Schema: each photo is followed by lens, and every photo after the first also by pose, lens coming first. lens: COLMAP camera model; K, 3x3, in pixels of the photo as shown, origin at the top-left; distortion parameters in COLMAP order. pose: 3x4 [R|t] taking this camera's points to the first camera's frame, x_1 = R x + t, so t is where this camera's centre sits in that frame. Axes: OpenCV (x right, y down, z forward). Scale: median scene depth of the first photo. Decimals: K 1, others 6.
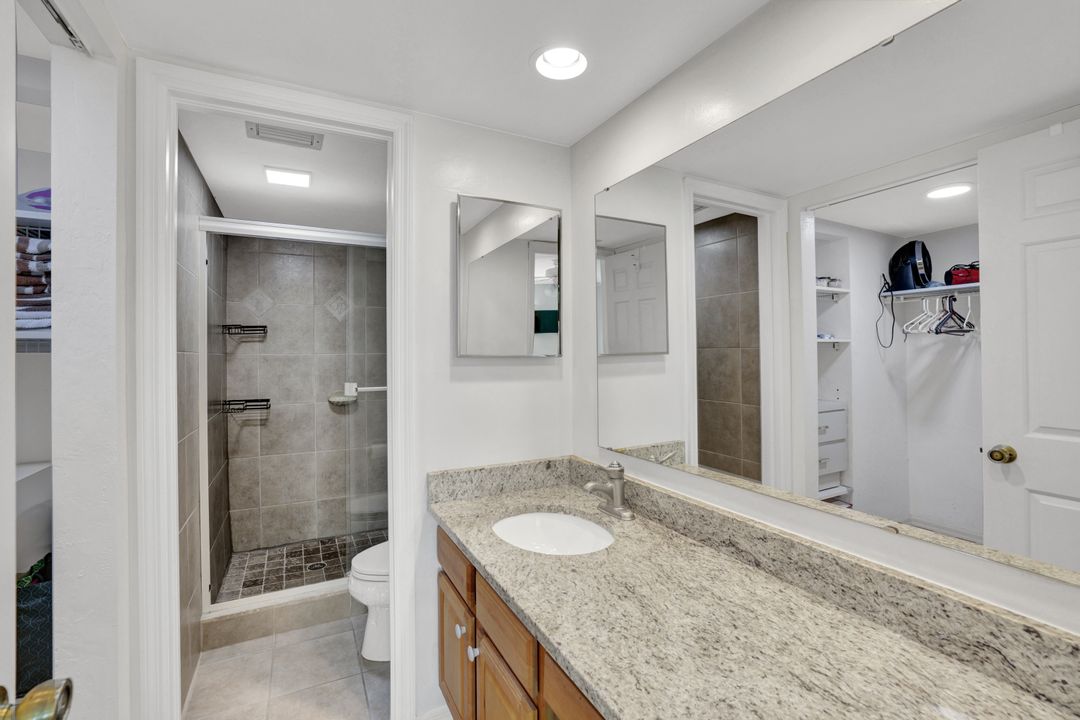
lens RADIAL K [[461.9, 0, 531.8], [0, 461.9, 362.7], [0, 0, 1]] dist [-0.022519, 0.005429]
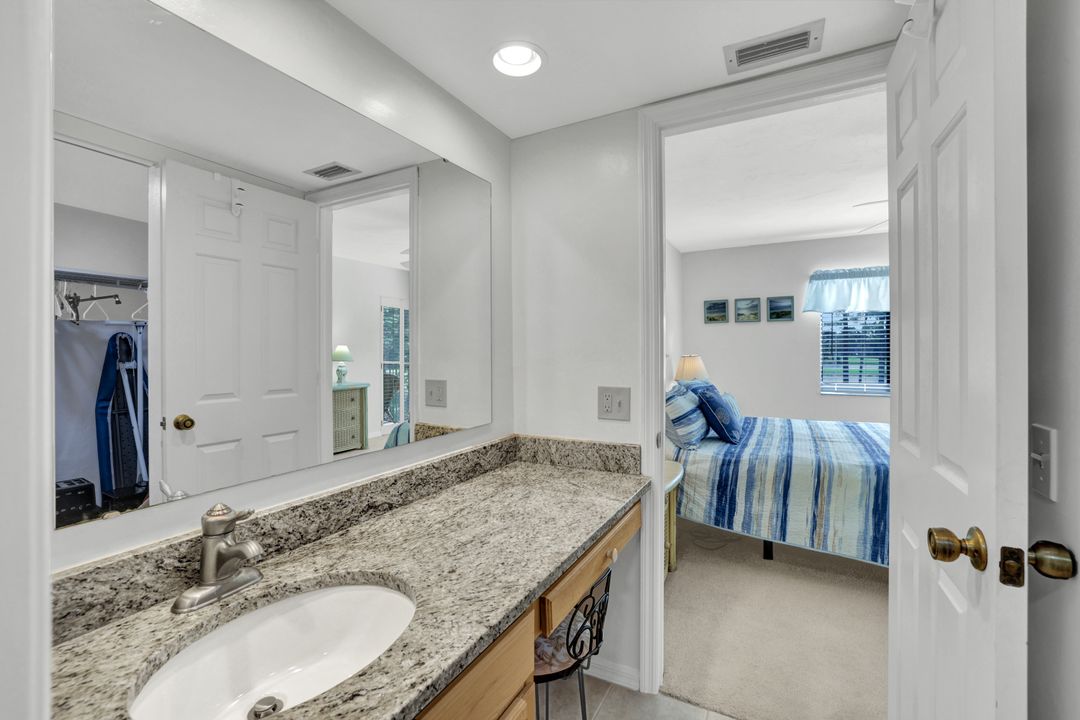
lens RADIAL K [[461.9, 0, 536.0], [0, 461.9, 348.6], [0, 0, 1]] dist [-0.022519, 0.005429]
pose [[-0.558656, 0.003593, 0.829392, -0.746582], [0.011980, 0.999921, 0.003738, 0.020144], [-0.829313, 0.012024, -0.558655, 1.374450]]
